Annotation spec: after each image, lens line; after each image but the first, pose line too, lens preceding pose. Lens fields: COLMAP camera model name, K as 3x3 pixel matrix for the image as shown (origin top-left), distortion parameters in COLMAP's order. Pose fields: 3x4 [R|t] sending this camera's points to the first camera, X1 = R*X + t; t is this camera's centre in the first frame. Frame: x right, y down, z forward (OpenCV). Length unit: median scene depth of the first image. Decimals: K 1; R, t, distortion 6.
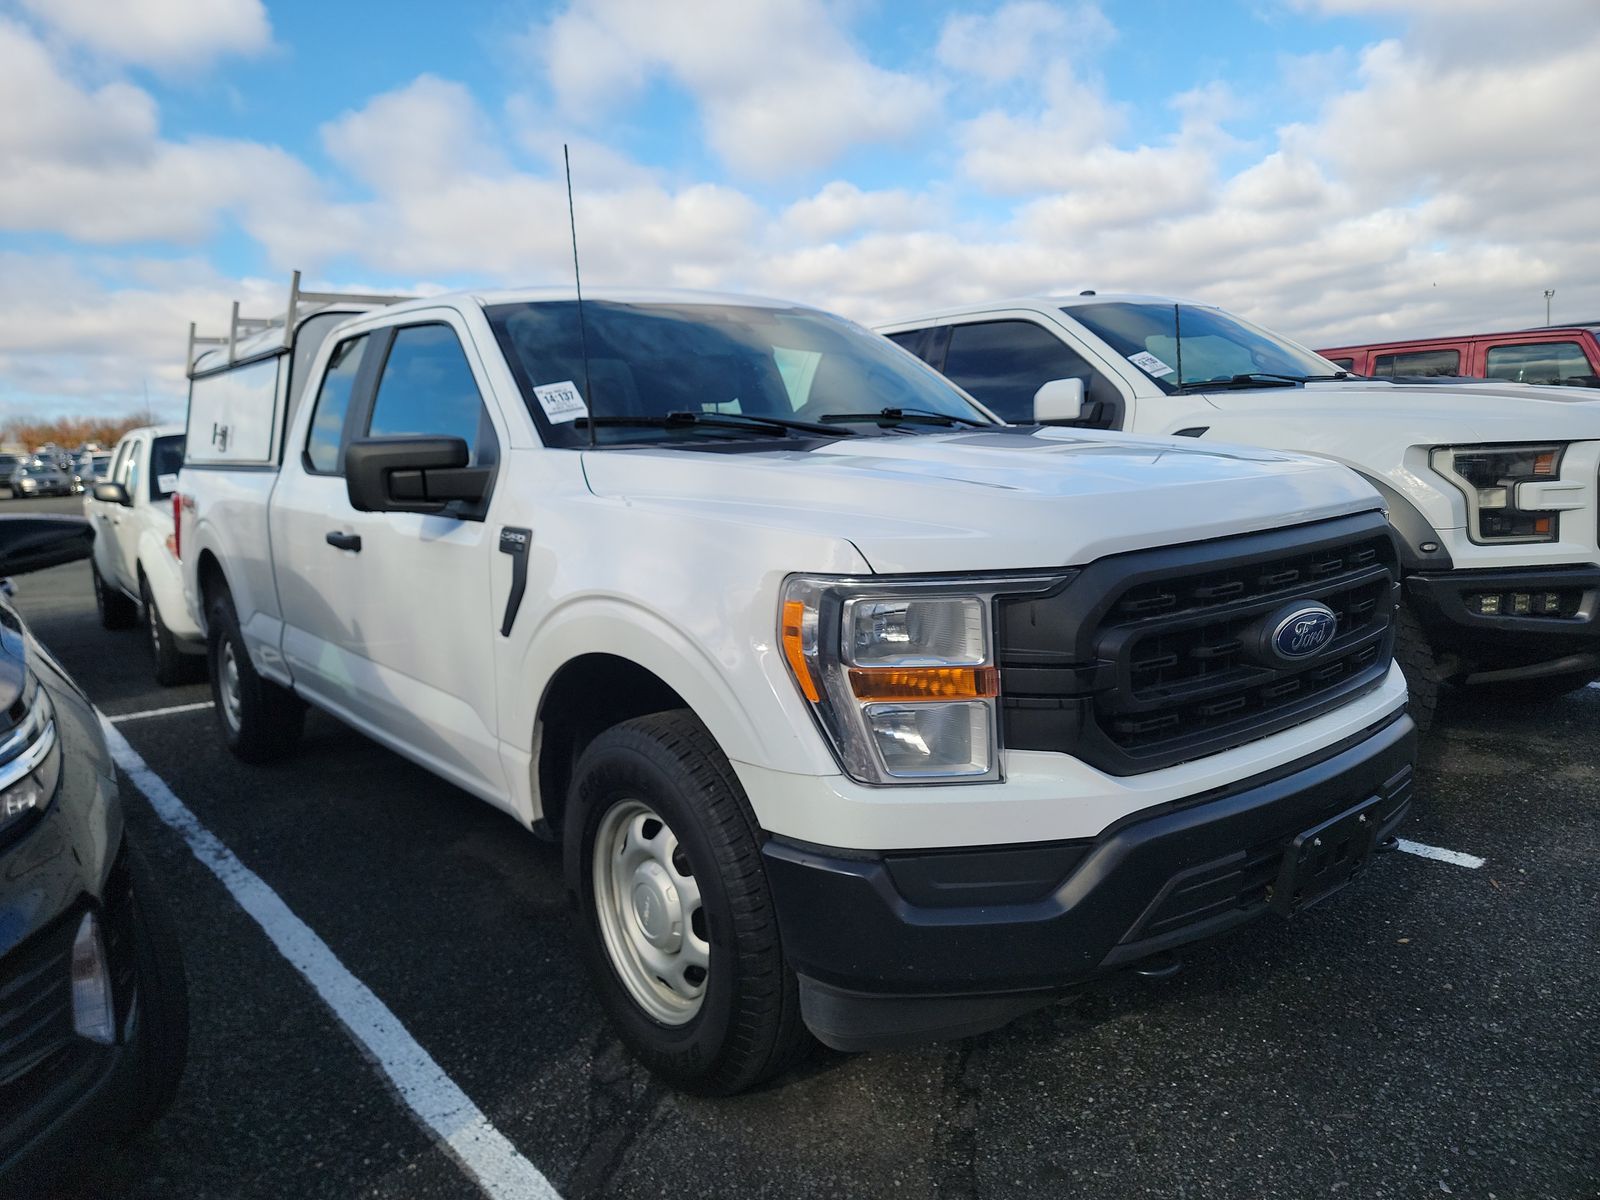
lens RADIAL K [[1125.5, 0, 800.0], [0, 1125.5, 600.0], [0, 0, 1]] dist [0.041839, -0.003492]
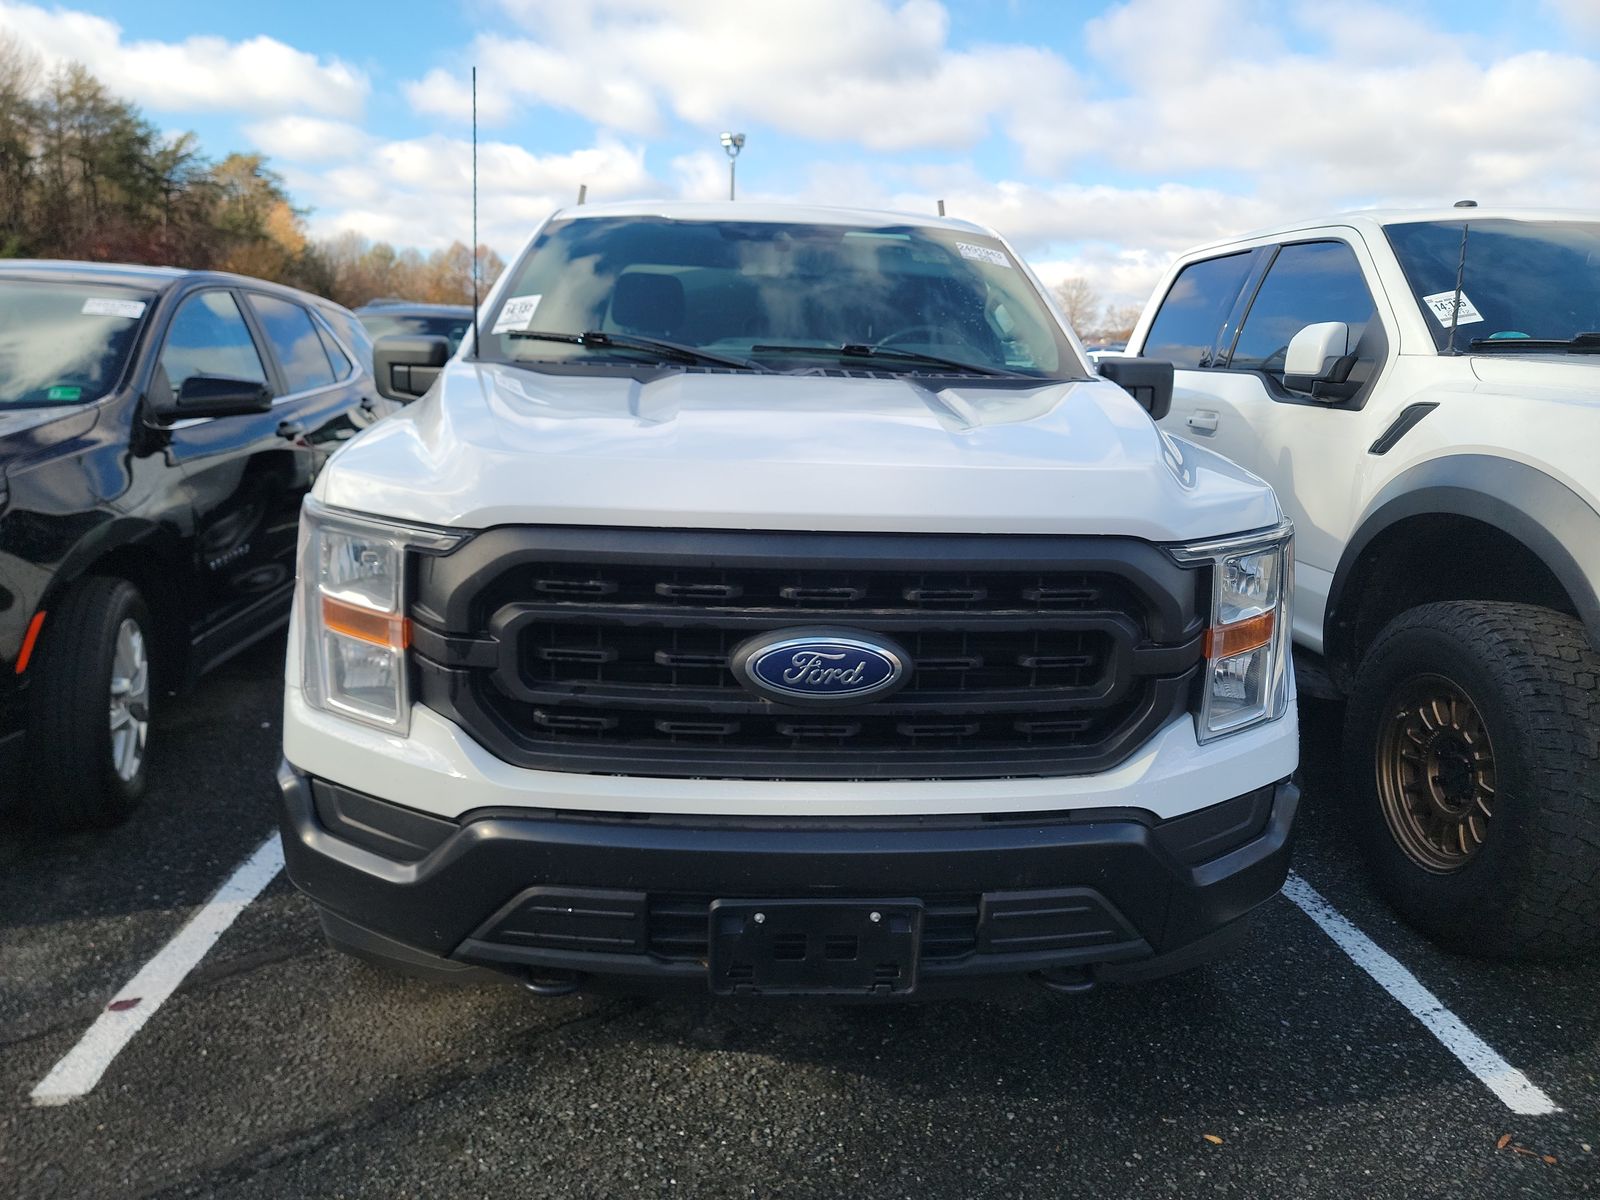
lens RADIAL K [[1130.2, 0, 800.0], [0, 1130.2, 600.0], [0, 0, 1]] dist [0.082521, -0.076114]
pose [[0.810321, 0.198294, -0.551416, 0.671426], [-0.155073, 0.980021, 0.124541, -0.088503], [0.565095, -0.015409, 0.824882, 0.264918]]
